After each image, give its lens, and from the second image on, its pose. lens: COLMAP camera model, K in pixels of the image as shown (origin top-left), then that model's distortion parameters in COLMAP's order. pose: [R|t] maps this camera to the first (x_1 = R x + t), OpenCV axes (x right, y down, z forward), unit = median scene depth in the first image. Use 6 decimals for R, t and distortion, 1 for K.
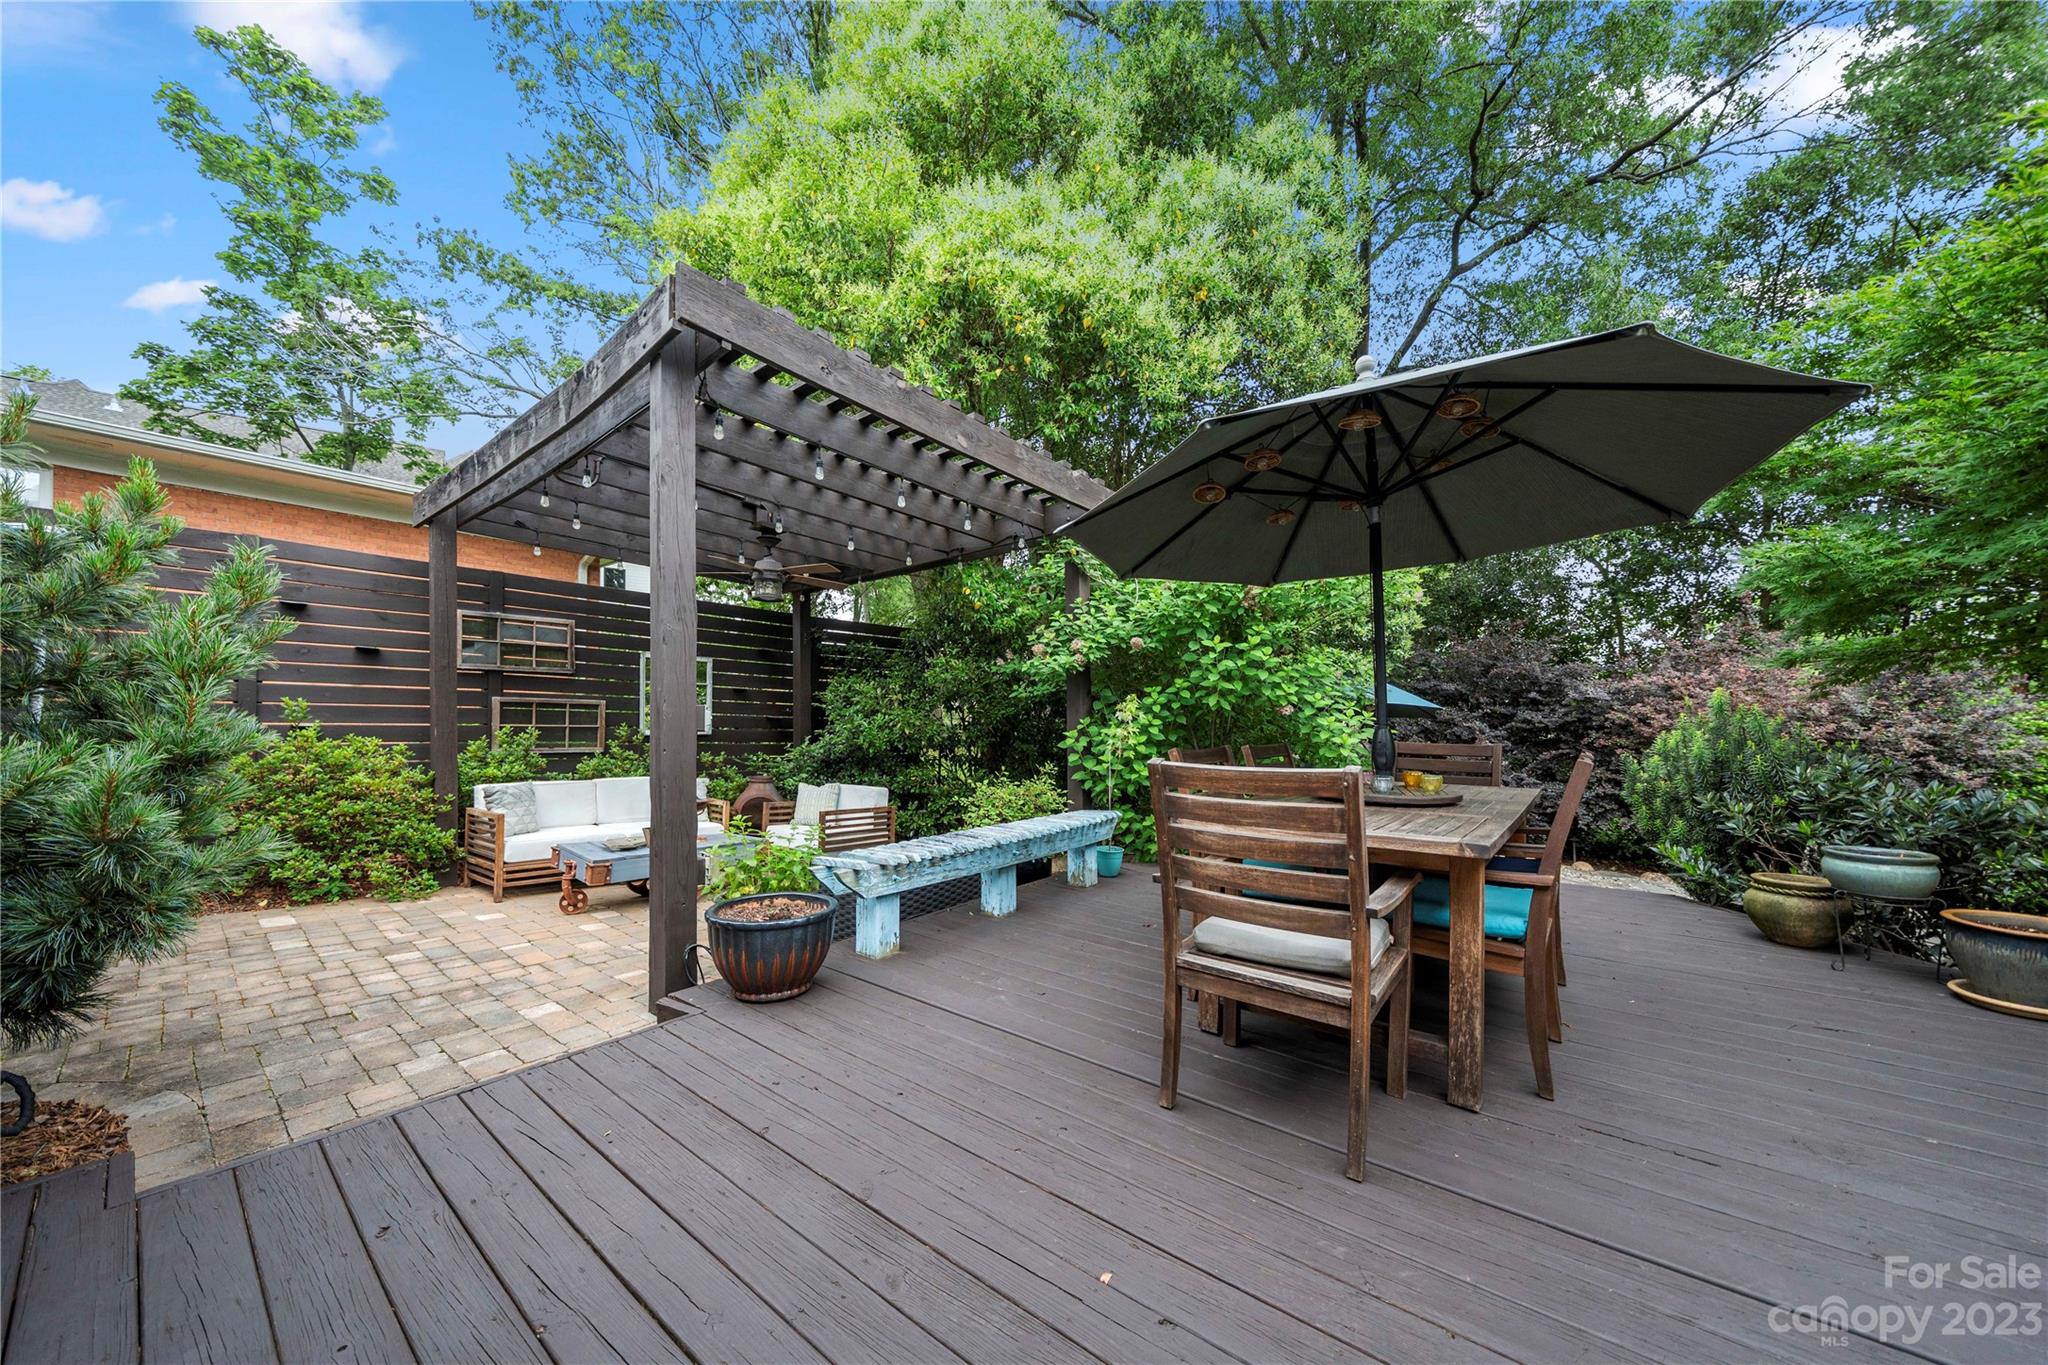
lens RADIAL K [[690.8, 0, 1025.2], [0, 690.8, 728.4], [0, 0, 1]] dist [-0.000430, -0.000023]
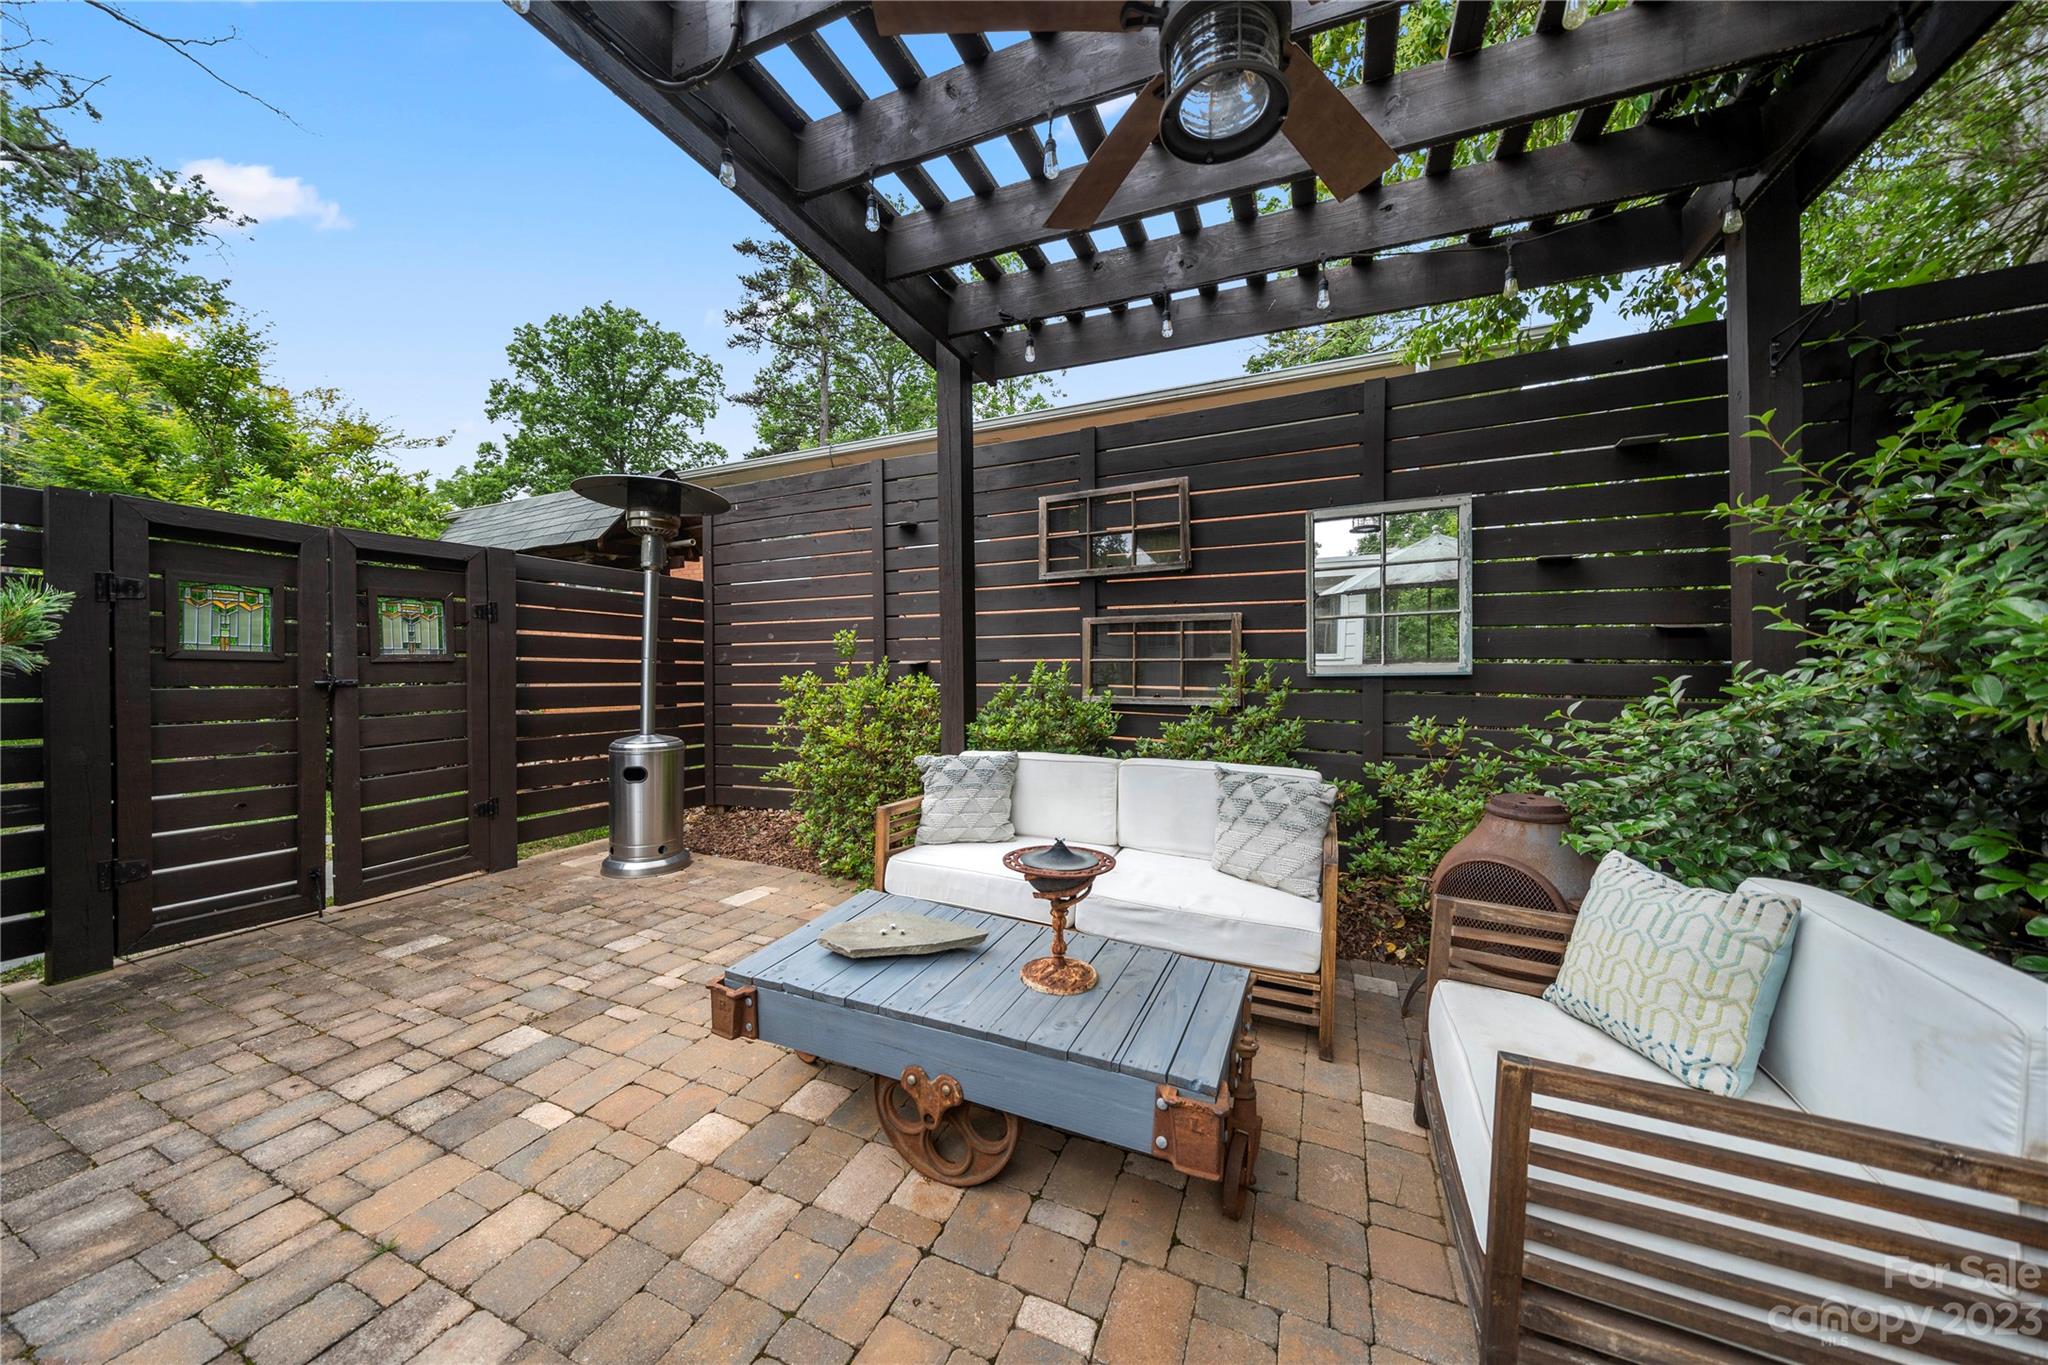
lens RADIAL K [[692.7, 0, 1024.0], [0, 692.7, 682.5], [0, 0, 1]] dist [-0.001036, -0.000086]
pose [[0.239768, 0.002622, -0.970827, -0.209473], [0.002151, 0.999992, 0.003232, 0.022225], [0.970828, -0.002863, 0.239760, 1.220420]]
